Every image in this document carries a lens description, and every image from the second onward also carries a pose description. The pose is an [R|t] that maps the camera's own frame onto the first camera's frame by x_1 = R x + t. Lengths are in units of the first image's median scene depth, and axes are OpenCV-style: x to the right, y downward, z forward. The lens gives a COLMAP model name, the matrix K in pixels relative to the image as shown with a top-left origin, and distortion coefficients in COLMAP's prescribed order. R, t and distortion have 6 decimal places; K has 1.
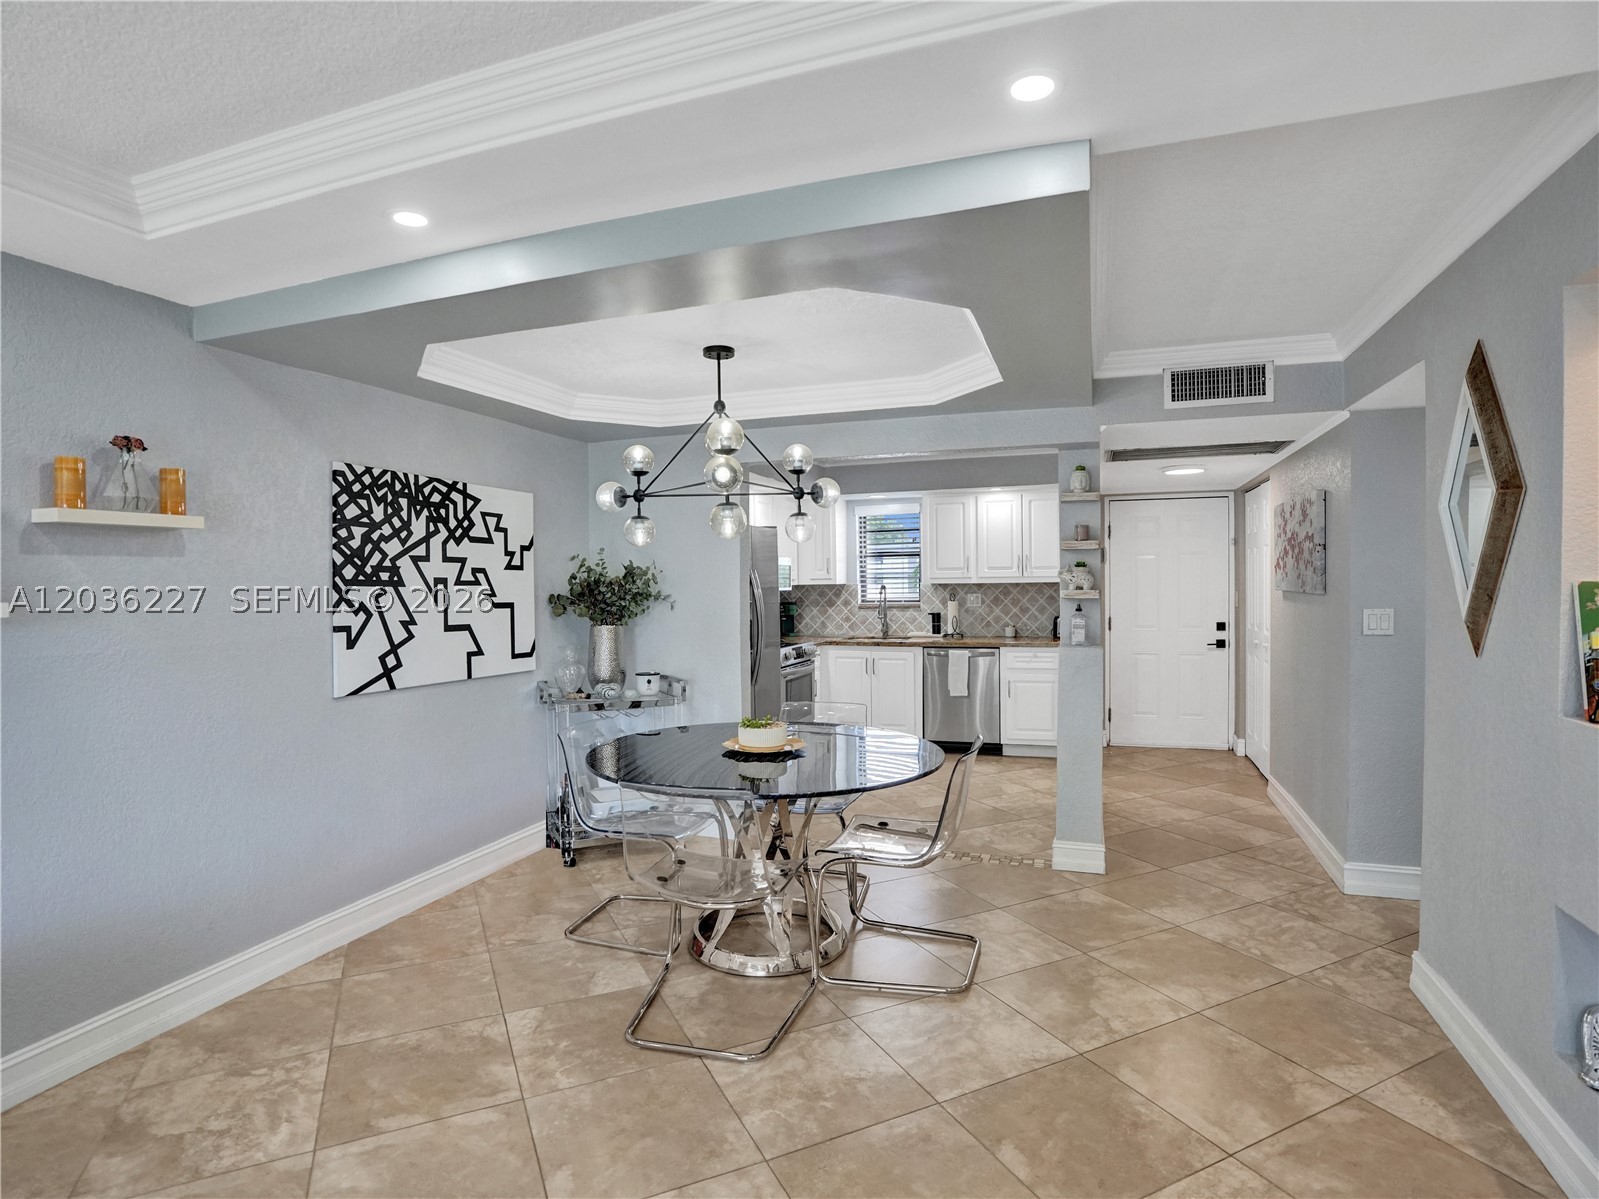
lens RADIAL K [[833.6, 0, 794.8], [0, 833.6, 605.3], [0, 0, 1]] dist [-0.077084, 0.028720]
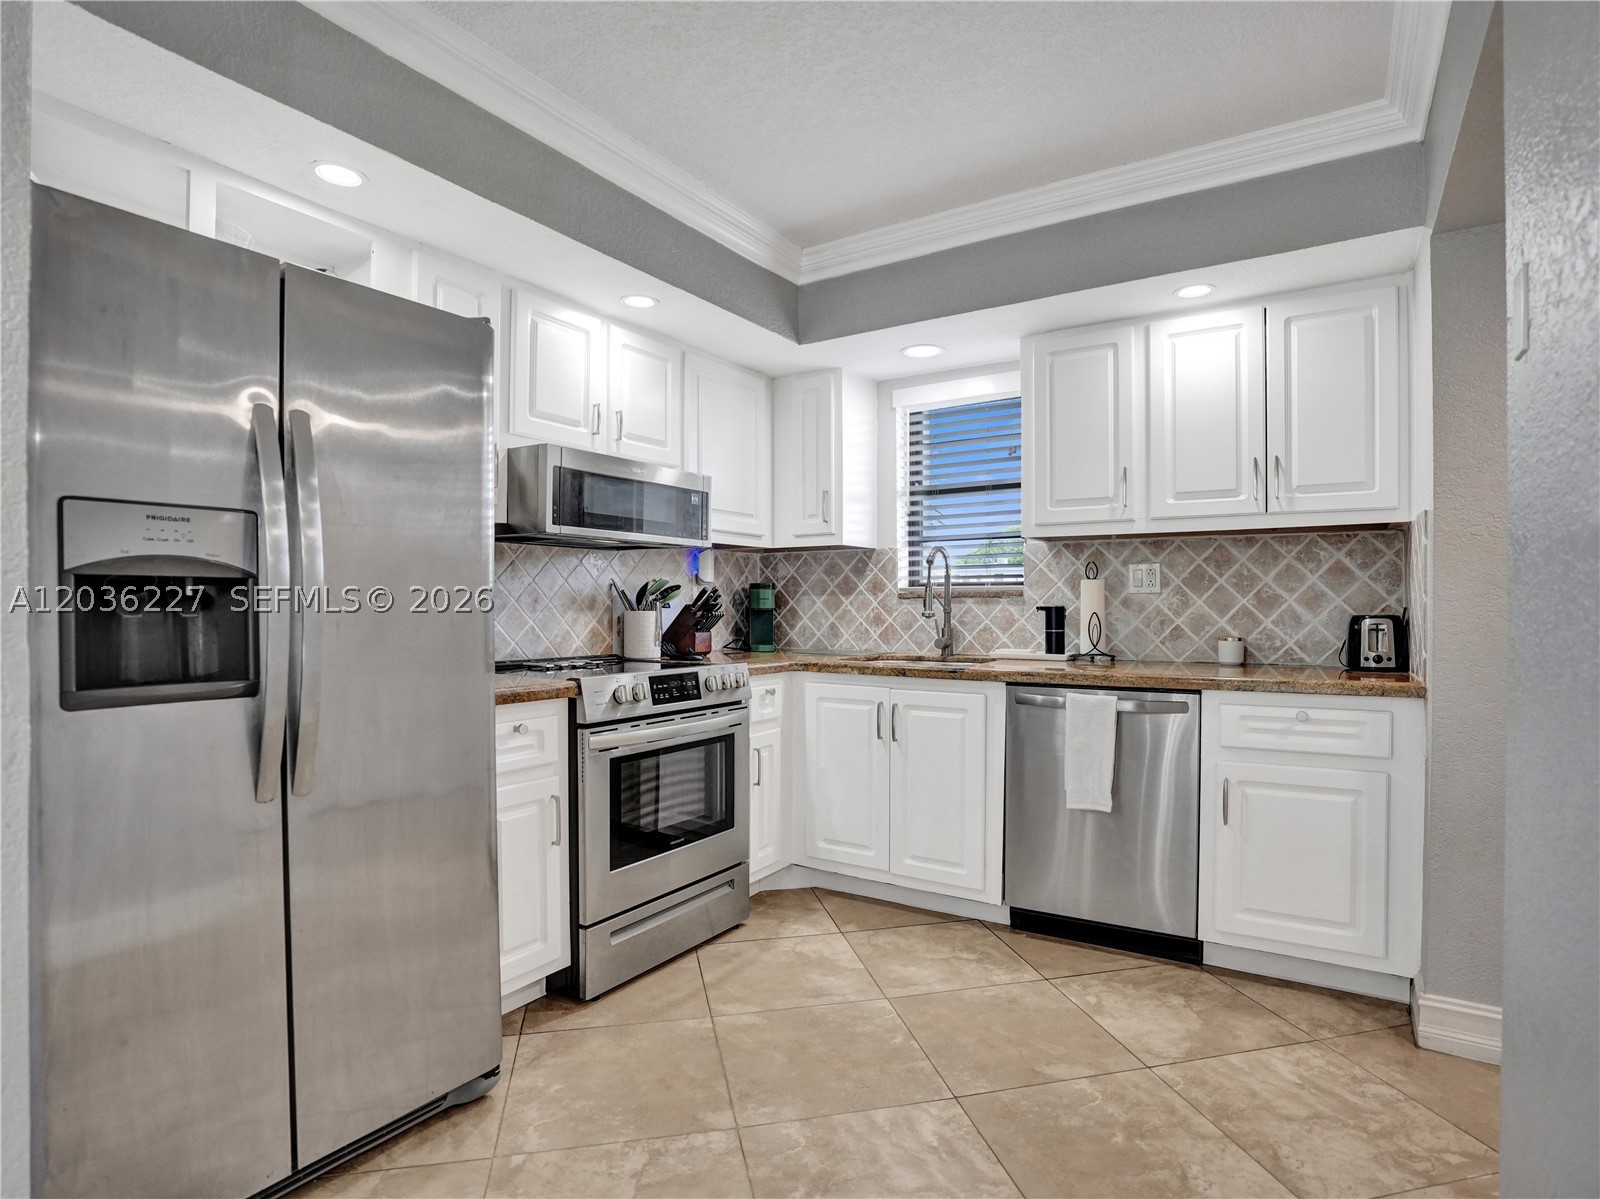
lens RADIAL K [[829.0, 0, 800.9], [0, 829.0, 602.5], [0, 0, 1]] dist [-0.070540, 0.027763]
pose [[0.972766, 0.013164, -0.231414, 0.265233], [-0.019673, 0.999473, -0.025839, 0.040126], [0.230952, 0.029688, 0.972512, 1.017553]]
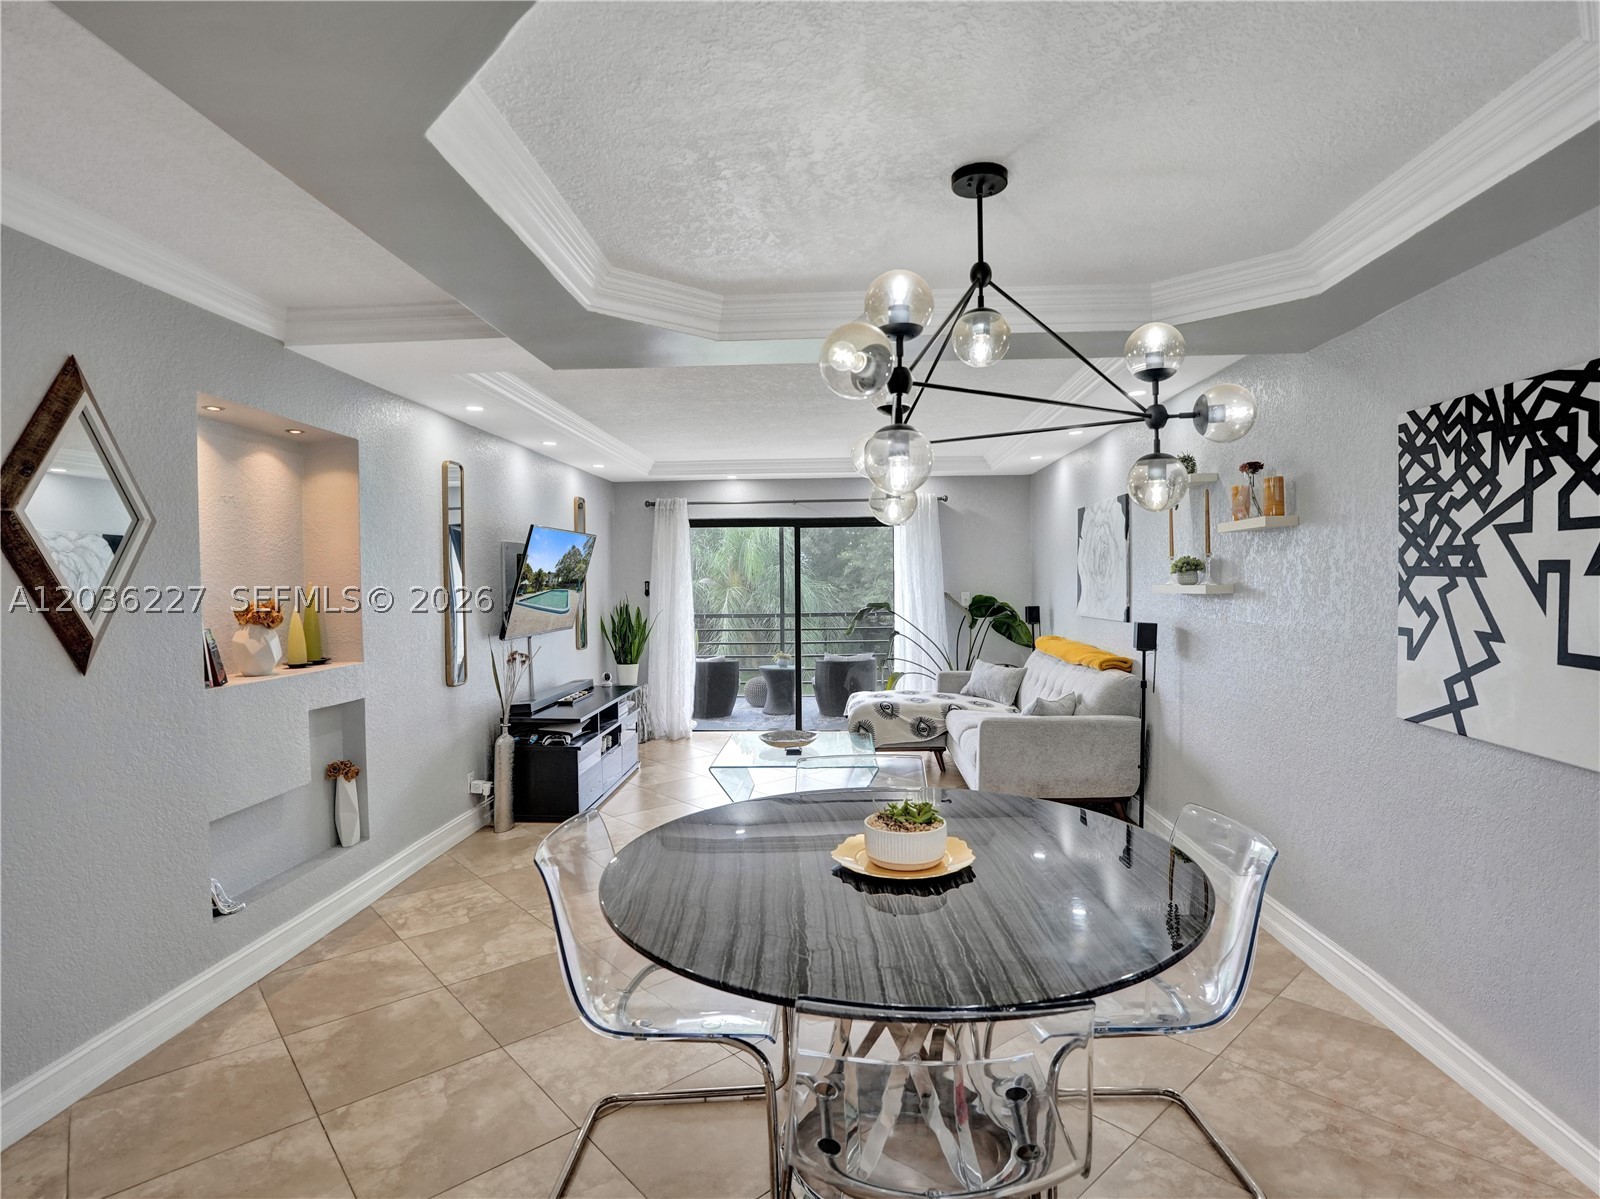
lens RADIAL K [[821.8, 0, 799.9], [0, 821.8, 594.1], [0, 0, 1]] dist [-0.068543, 0.027675]
pose [[-0.956684, 0.026216, -0.289945, 0.170781], [0.013551, 0.998868, 0.045606, -0.040315], [0.290812, 0.039701, -0.955956, 1.303847]]
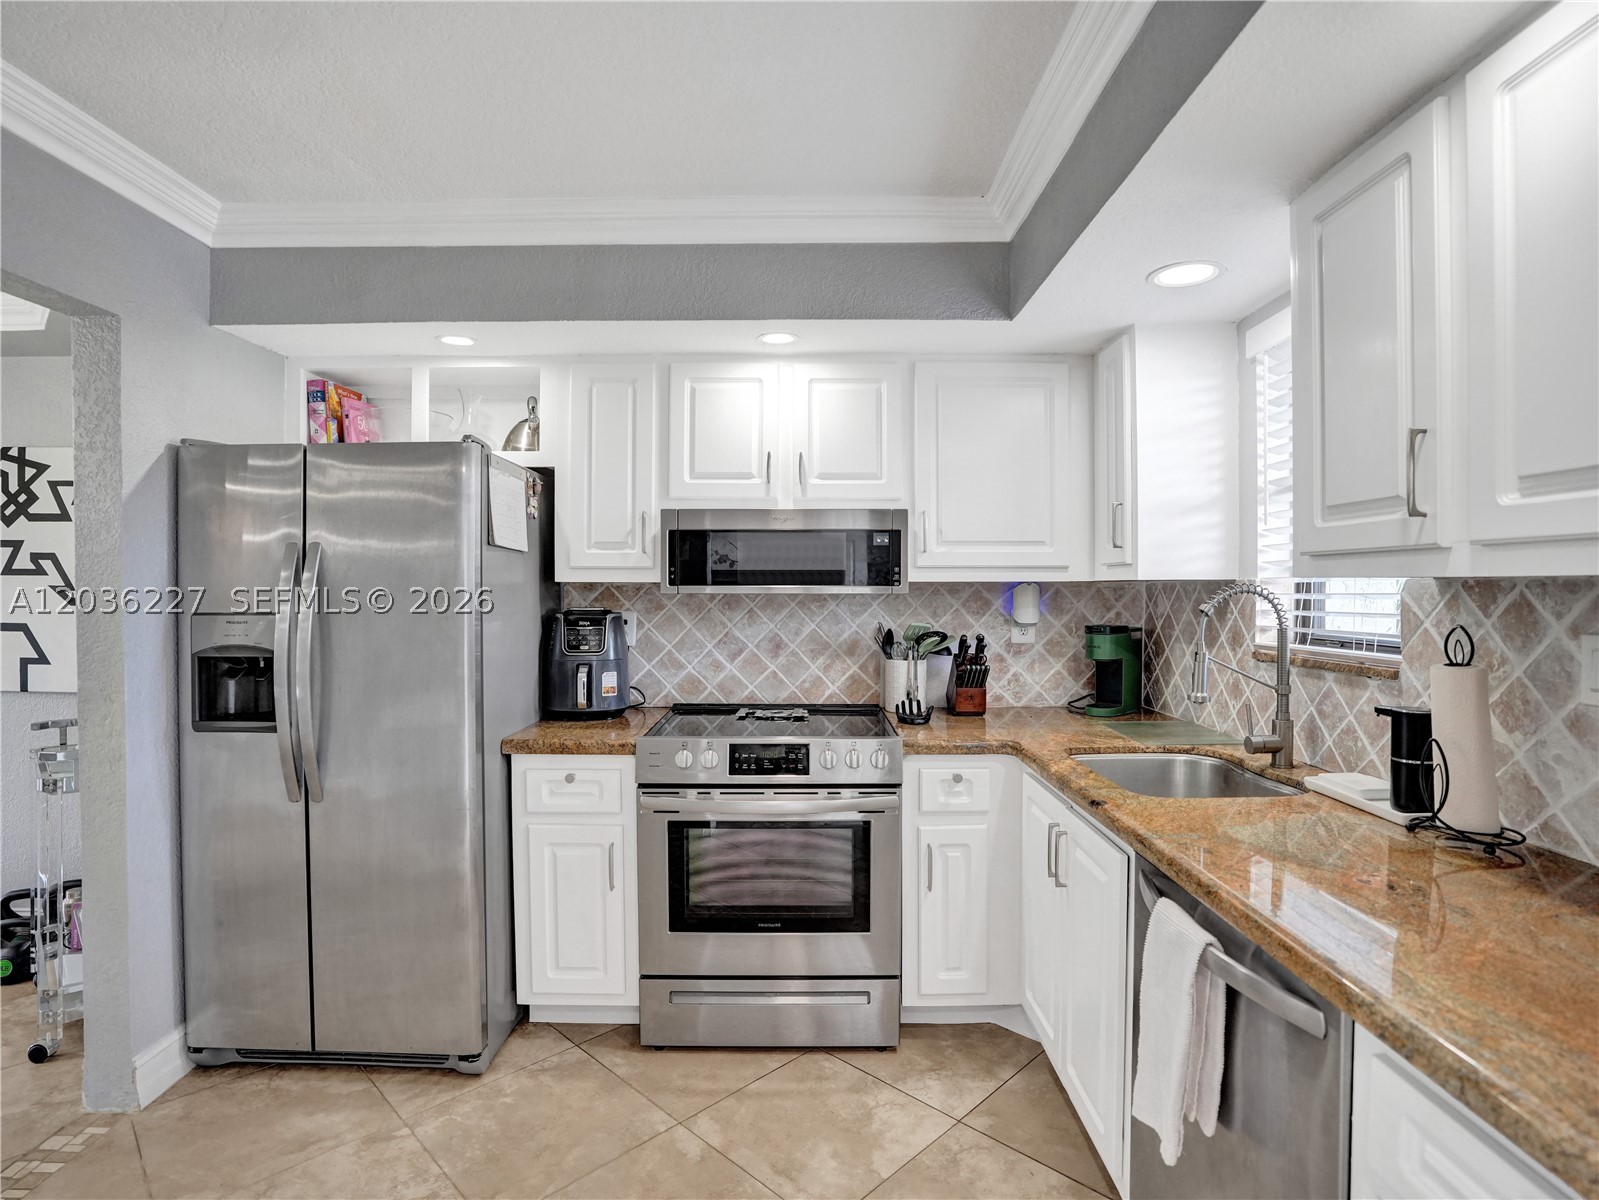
lens RADIAL K [[821.3, 0, 799.4], [0, 821.3, 594.6], [0, 0, 1]] dist [-0.068543, 0.027675]
pose [[0.346982, 0.020841, -0.937640, 0.591422], [-0.029591, 0.999499, 0.011266, -0.036677], [0.937405, 0.023837, 0.347425, 1.461307]]
